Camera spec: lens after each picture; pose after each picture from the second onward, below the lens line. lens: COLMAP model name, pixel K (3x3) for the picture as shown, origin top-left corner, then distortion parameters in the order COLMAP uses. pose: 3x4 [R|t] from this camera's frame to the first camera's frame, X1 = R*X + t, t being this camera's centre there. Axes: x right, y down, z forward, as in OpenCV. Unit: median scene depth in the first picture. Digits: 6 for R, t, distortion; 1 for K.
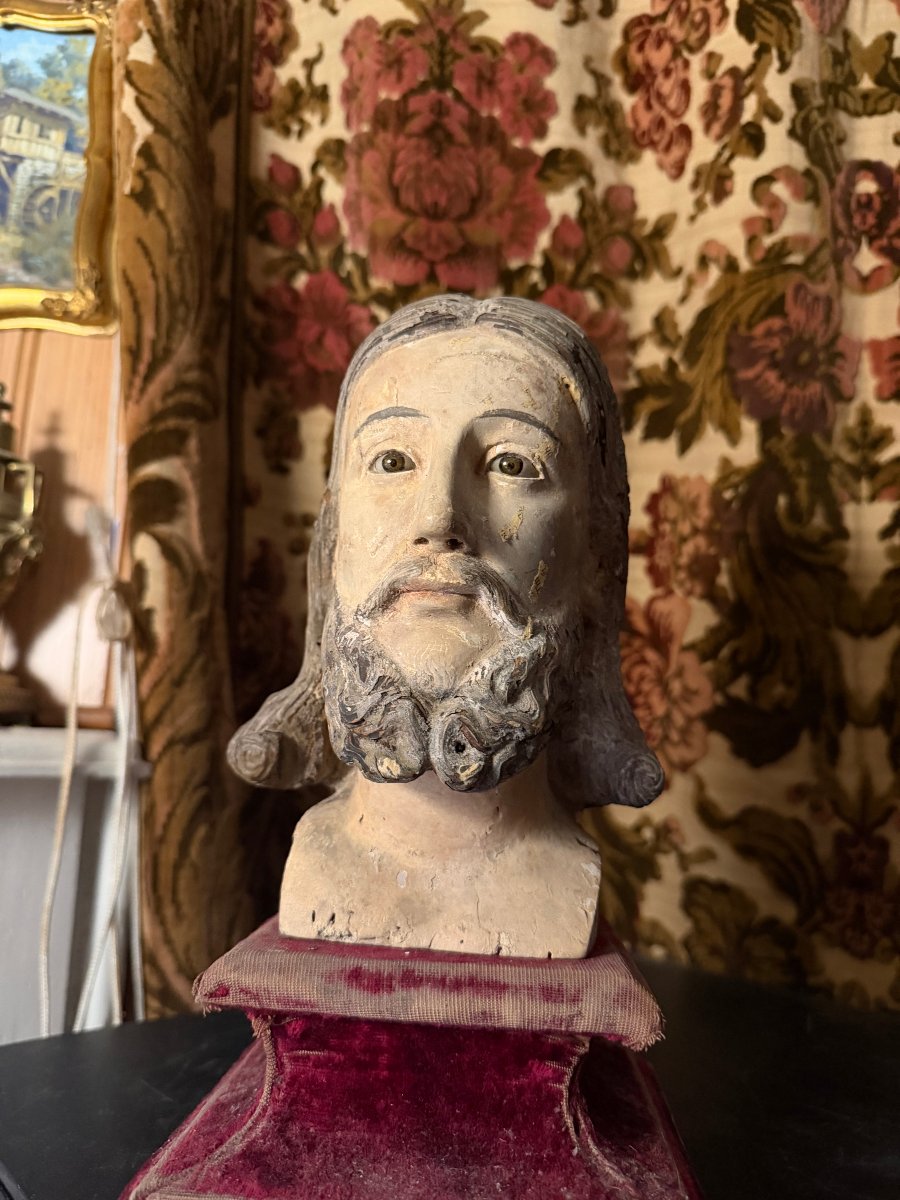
lens RADIAL K [[1061.7, 0, 441.8], [0, 1061.7, 585.0], [0, 0, 1]] dist [0.034719, -0.085523]
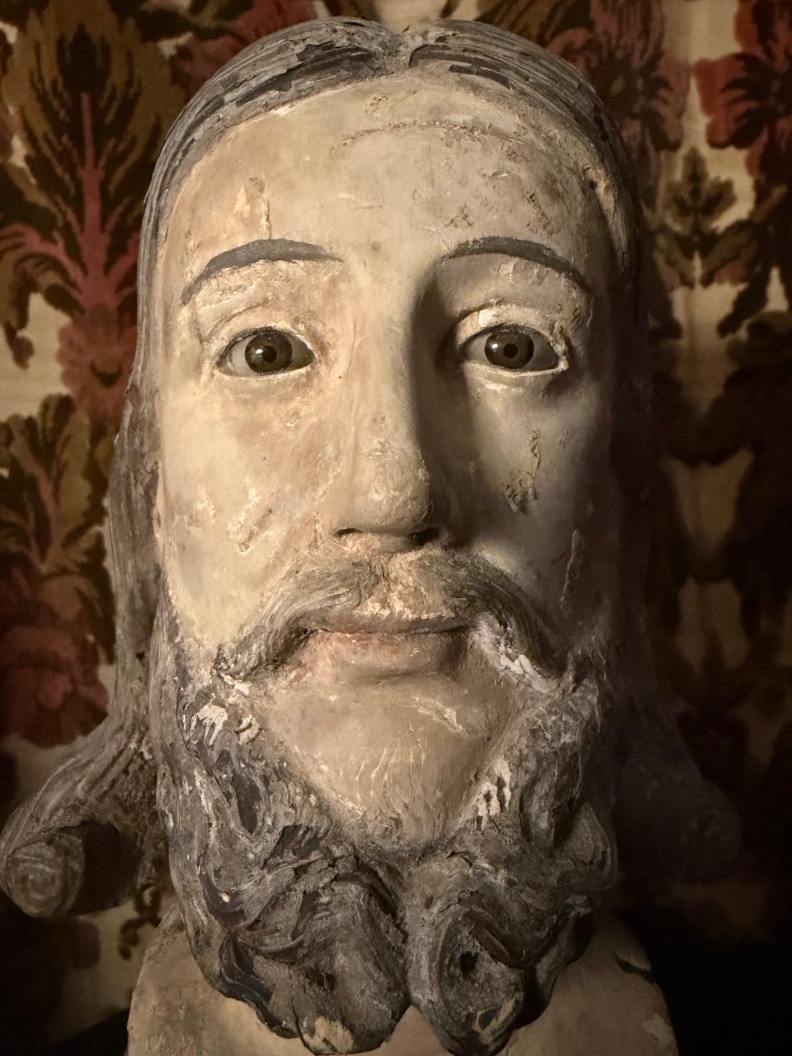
lens RADIAL K [[934.3, 0, 399.0], [0, 934.3, 444.5], [0, 0, 1]] dist [0.034719, -0.085523]
pose [[0.983836, -0.072184, 0.163878, 0.073019], [0.057870, 0.994214, 0.090502, -0.038078], [-0.169463, -0.079555, 0.982320, 0.377971]]
